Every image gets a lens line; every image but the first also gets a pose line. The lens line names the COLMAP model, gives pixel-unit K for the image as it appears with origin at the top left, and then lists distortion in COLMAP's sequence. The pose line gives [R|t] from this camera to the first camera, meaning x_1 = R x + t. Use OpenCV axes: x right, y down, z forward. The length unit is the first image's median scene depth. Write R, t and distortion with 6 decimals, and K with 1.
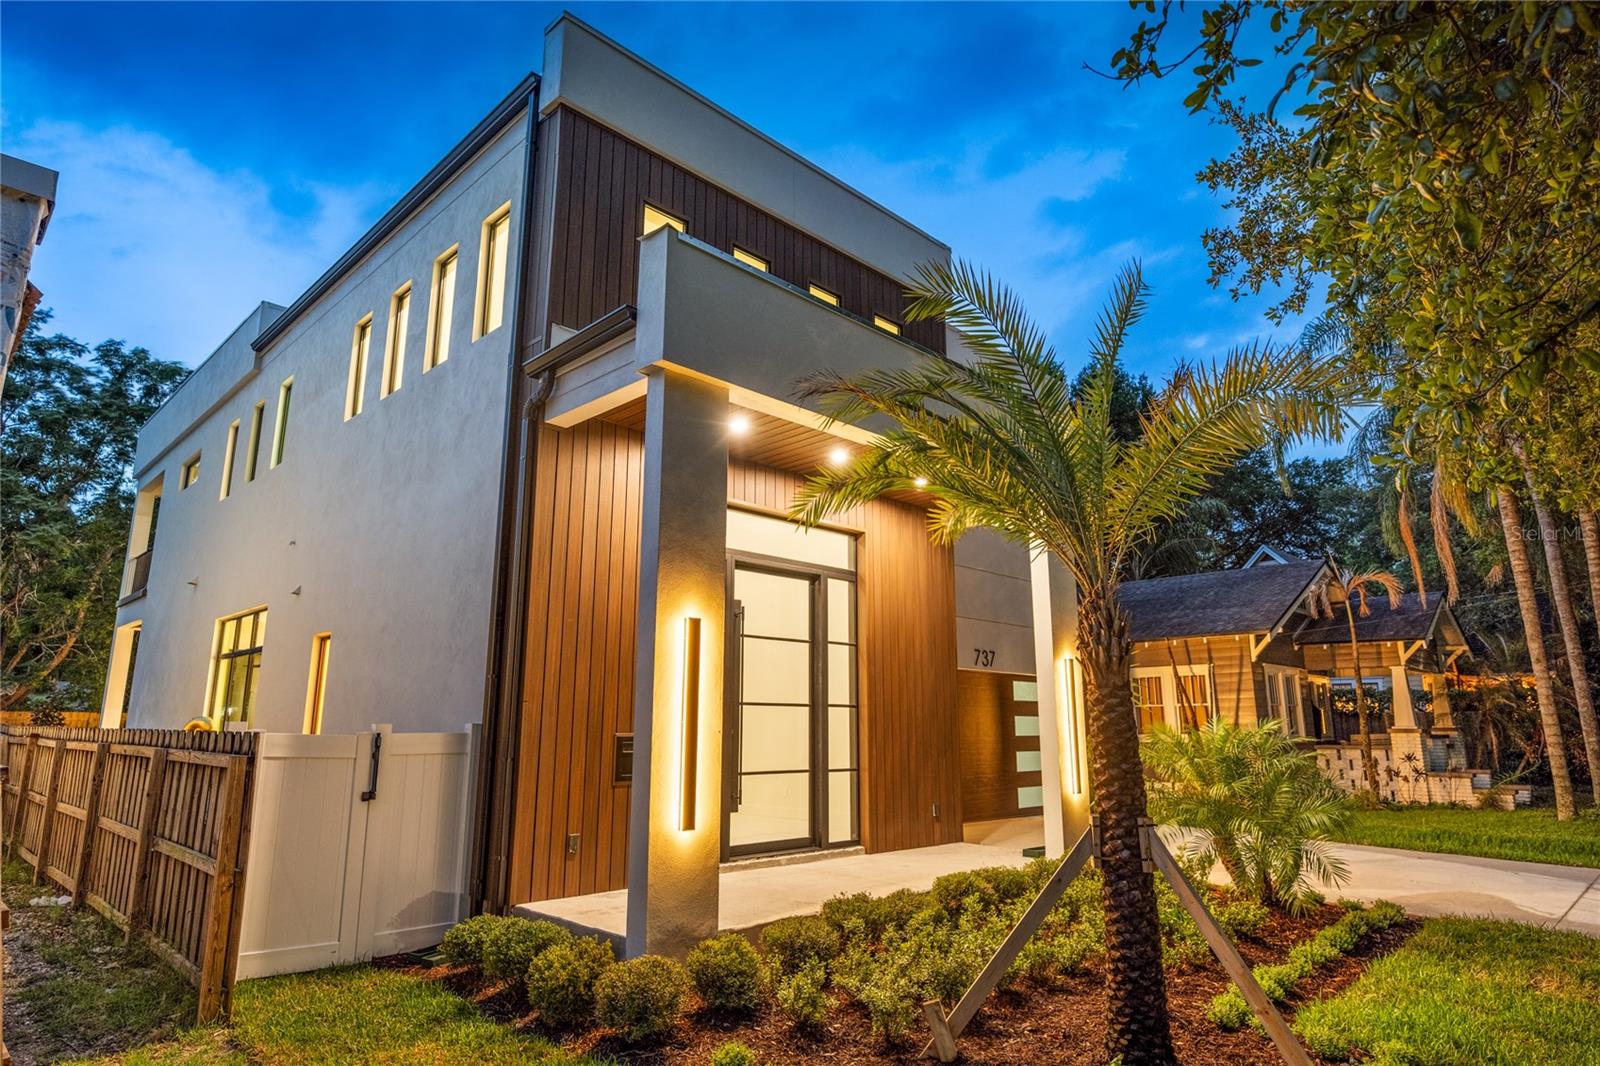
lens RADIAL K [[922.8, 0, 785.6], [0, 922.8, 517.2], [0, 0, 1]] dist [-0.002124, 0.001714]
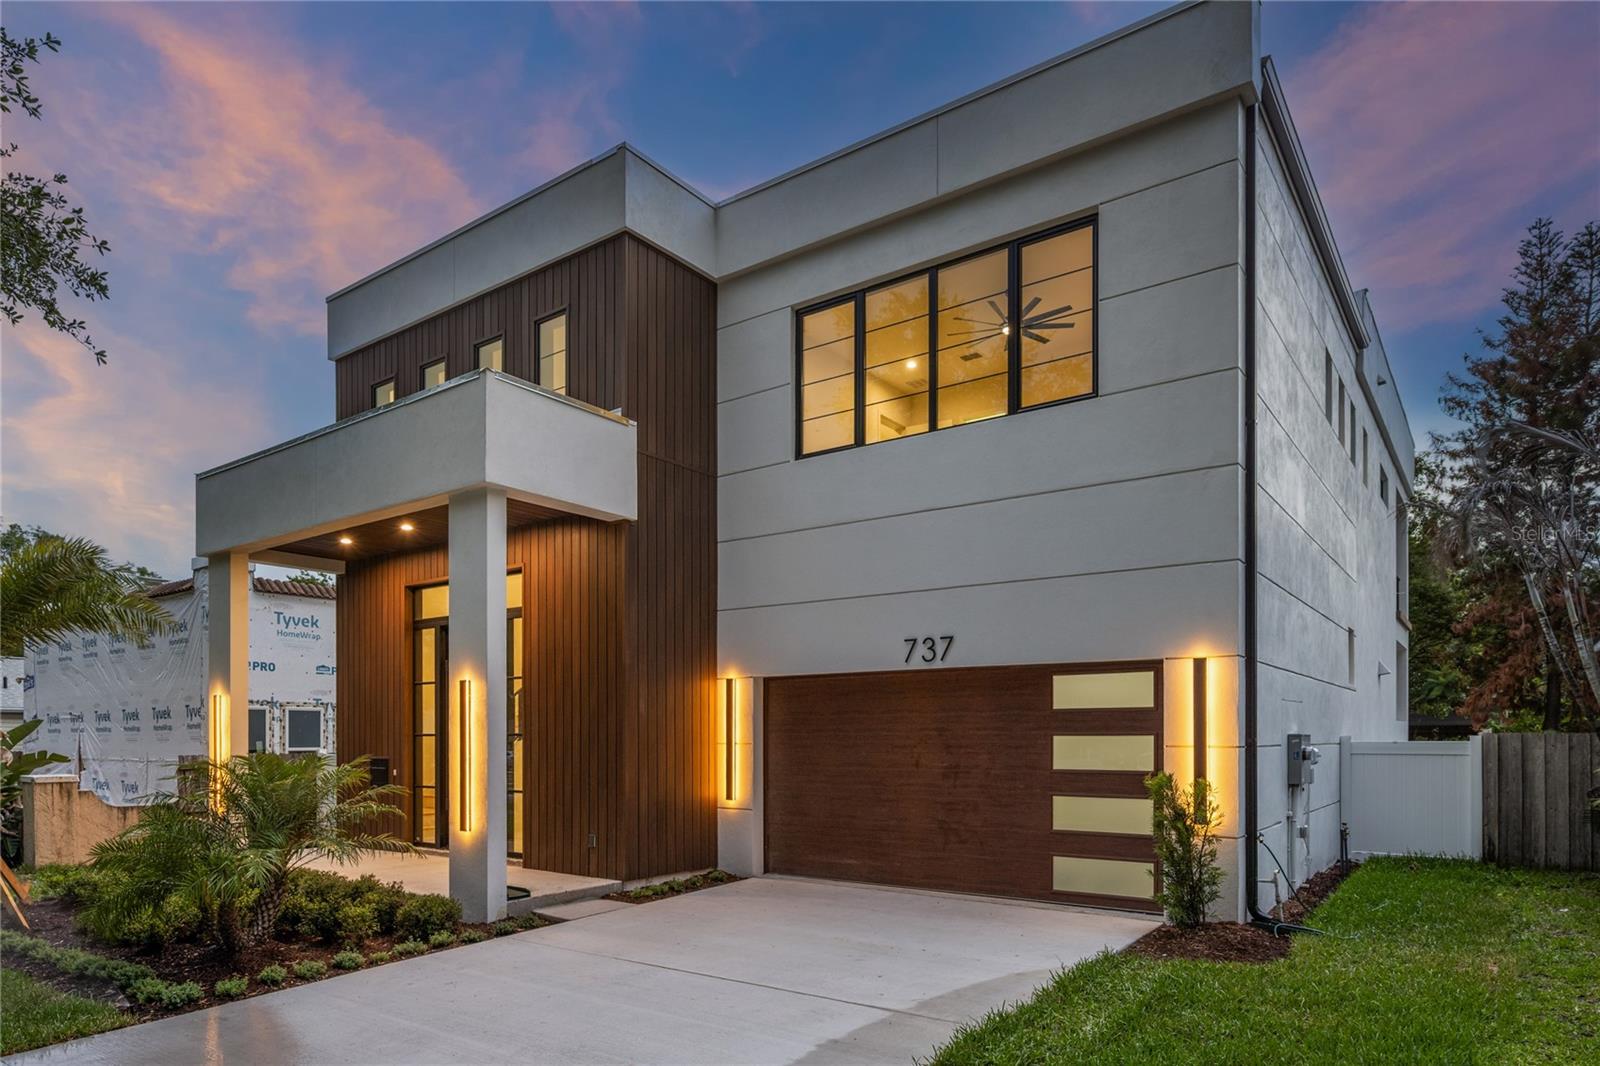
lens RADIAL K [[922.8, 0, 761.3], [0, 922.8, 737.8], [0, 0, 1]] dist [-0.002124, 0.001714]
pose [[0.154747, -0.009263, -0.987911, 1.179090], [0.218226, 0.975577, 0.025036, 0.242830], [0.963551, -0.219462, 0.152989, 1.102241]]
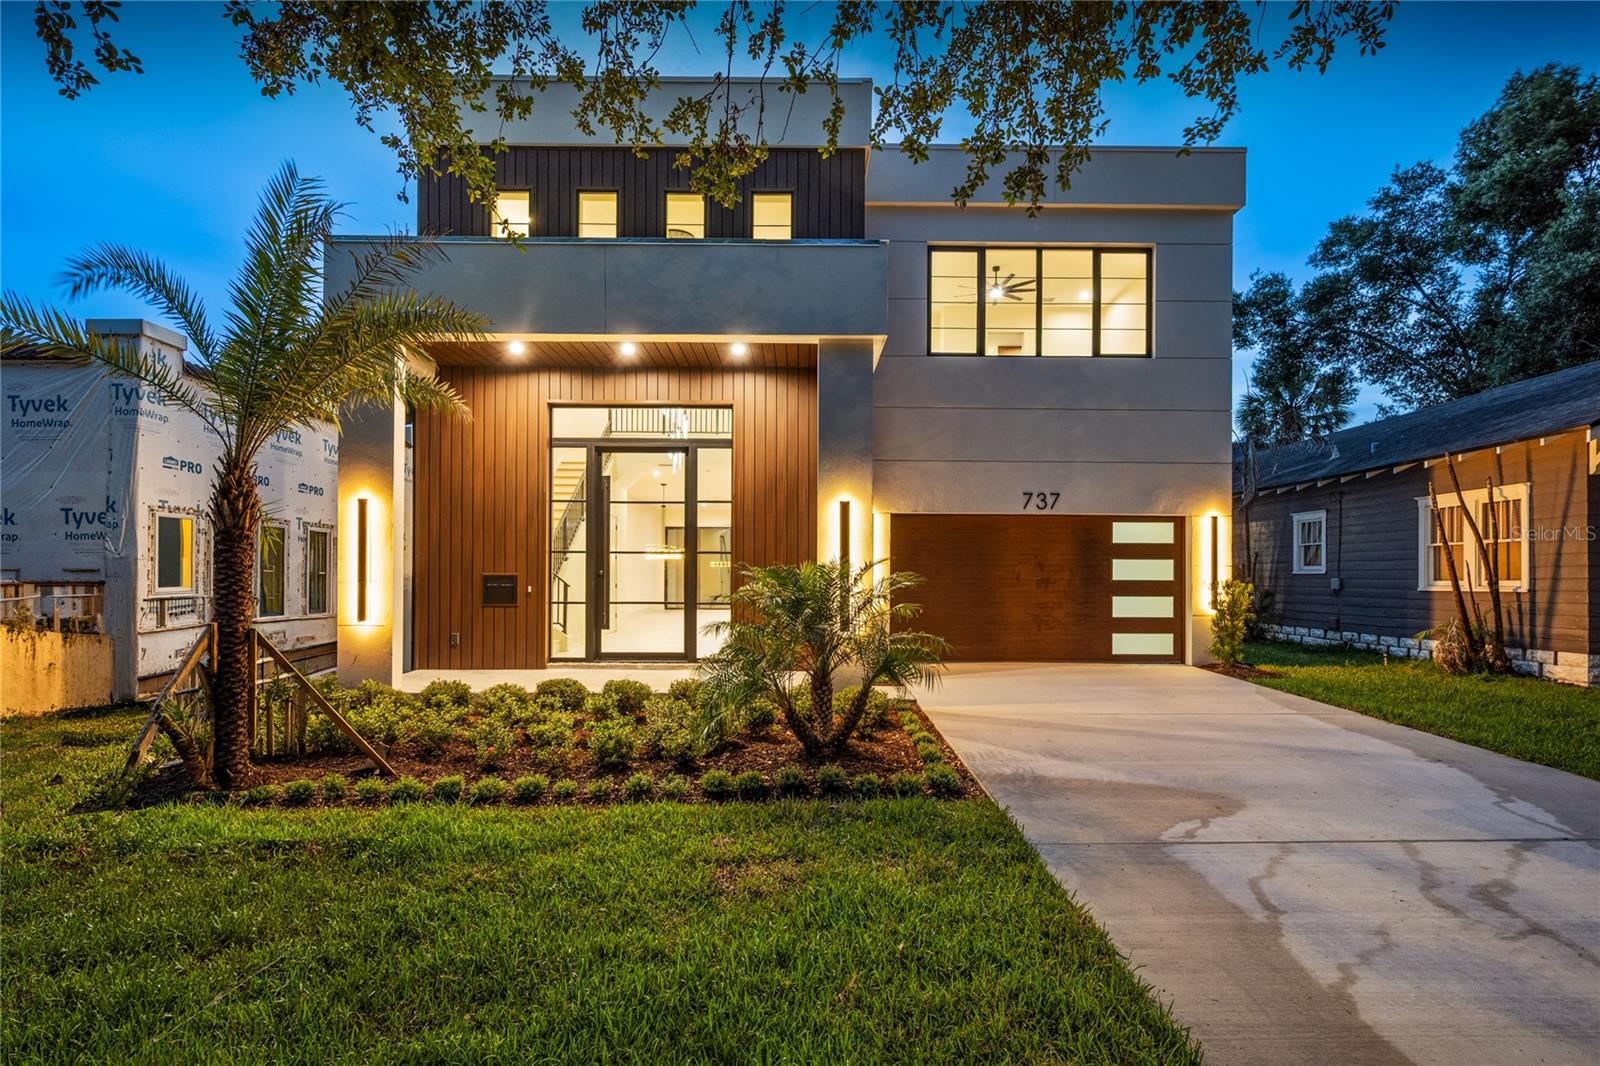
lens RADIAL K [[702.3, 0, 793.4], [0, 702.3, 565.7], [0, 0, 1]] dist [0.001831, -0.000888]
pose [[0.704036, -0.011307, -0.710074, 0.785423], [0.156050, 0.977898, 0.139152, 0.108517], [0.692807, -0.208775, 0.690240, 0.427625]]
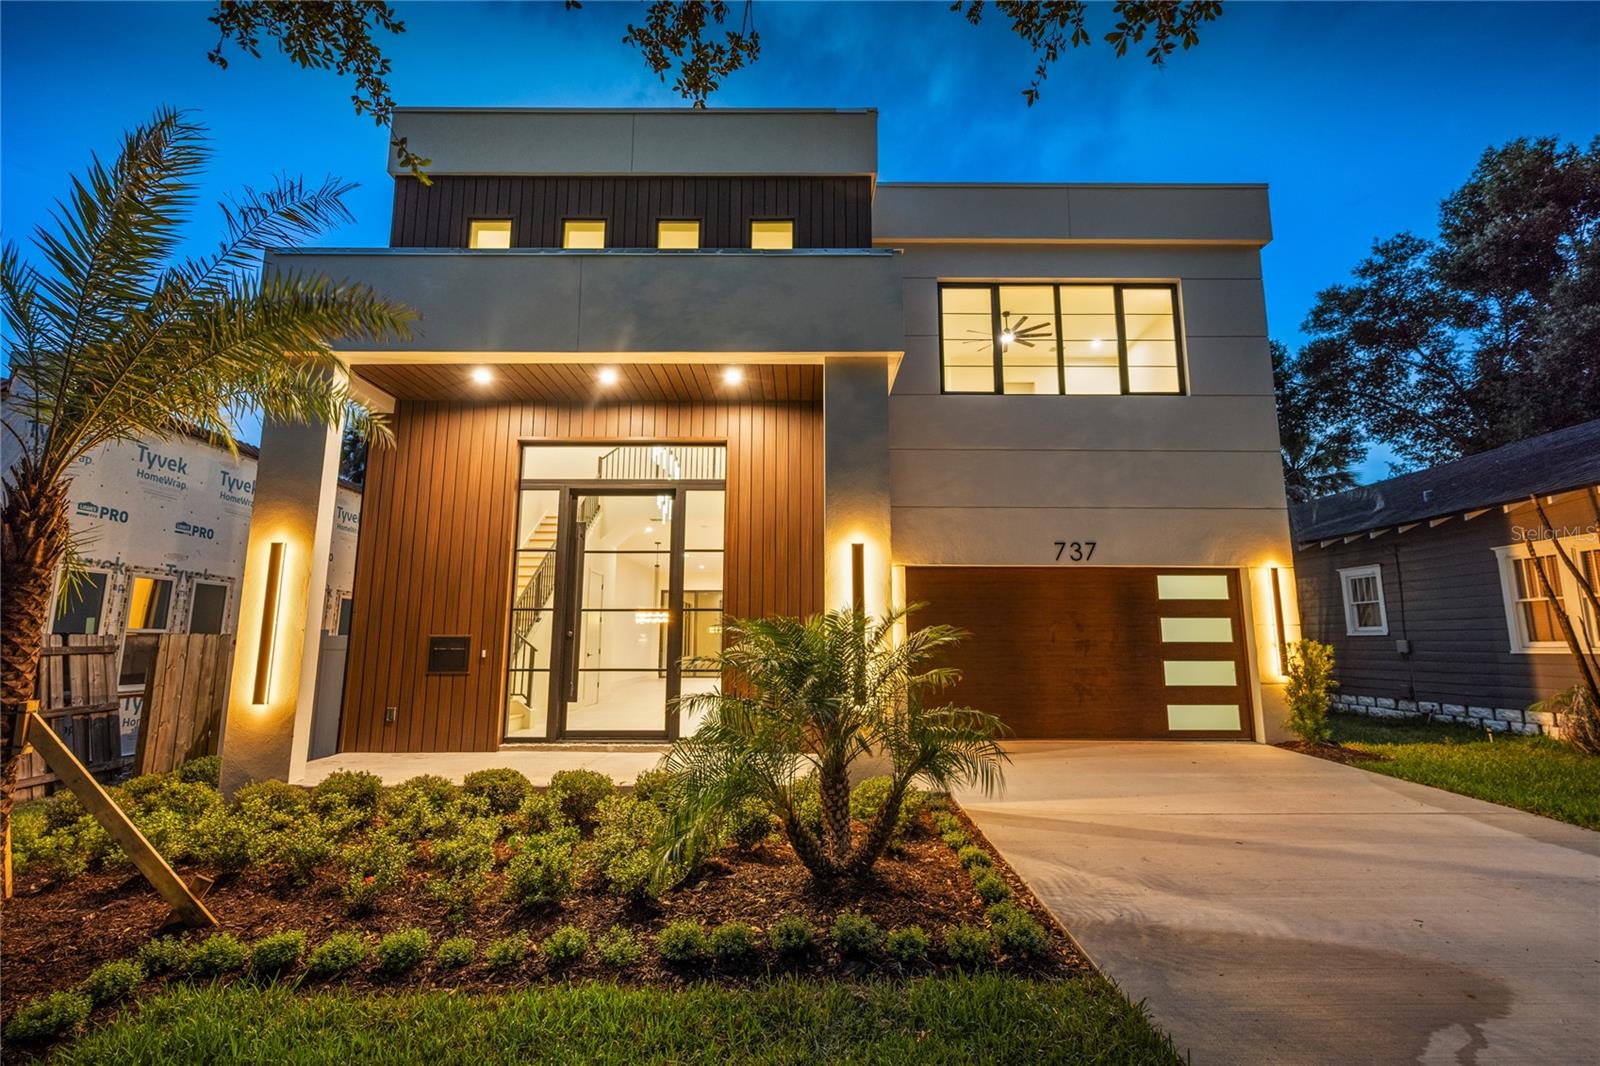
lens RADIAL K [[702.3, 0, 797.5], [0, 702.3, 524.9], [0, 0, 1]] dist [0.001831, -0.000888]
pose [[0.706283, -0.119852, -0.697711, 0.695192], [0.157957, 0.987398, -0.009716, 0.133893], [0.690083, -0.103346, 0.716314, 0.512756]]
